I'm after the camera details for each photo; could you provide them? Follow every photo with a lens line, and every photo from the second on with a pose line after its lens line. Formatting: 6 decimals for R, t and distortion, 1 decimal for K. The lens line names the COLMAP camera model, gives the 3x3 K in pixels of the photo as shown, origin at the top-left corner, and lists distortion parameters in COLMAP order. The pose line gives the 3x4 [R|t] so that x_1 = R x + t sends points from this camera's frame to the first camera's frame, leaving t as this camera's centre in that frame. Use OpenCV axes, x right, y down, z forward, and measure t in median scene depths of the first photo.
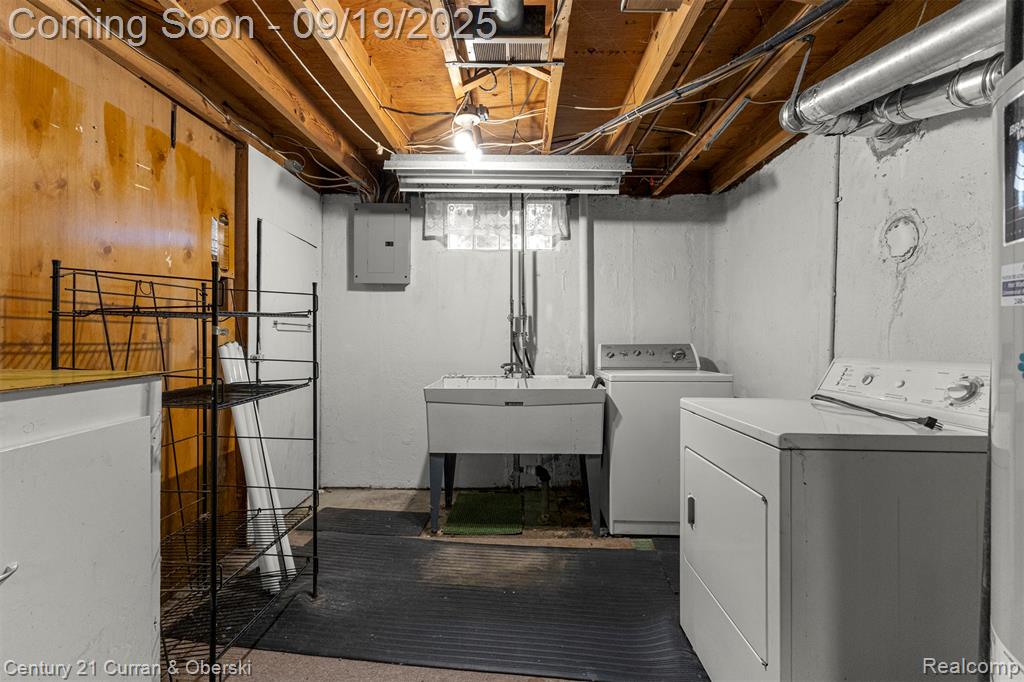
lens RADIAL K [[434.9, 0, 512.0], [0, 434.9, 341.0], [0, 0, 1]] dist [0.011309, -0.004537]
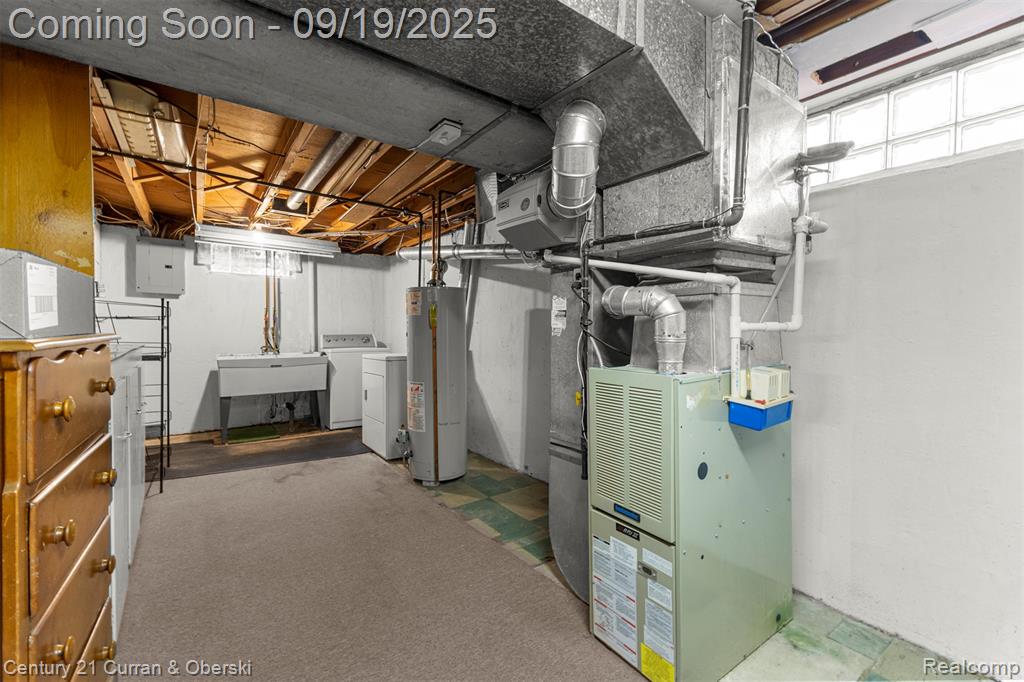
lens RADIAL K [[444.1, 0, 510.8], [0, 444.1, 327.8], [0, 0, 1]] dist [0.005163, 0.000195]
pose [[0.797770, 0.002059, 0.602958, -0.275853], [0.010148, 0.999807, -0.016840, 0.018236], [-0.602876, 0.019554, 0.797595, -0.907430]]
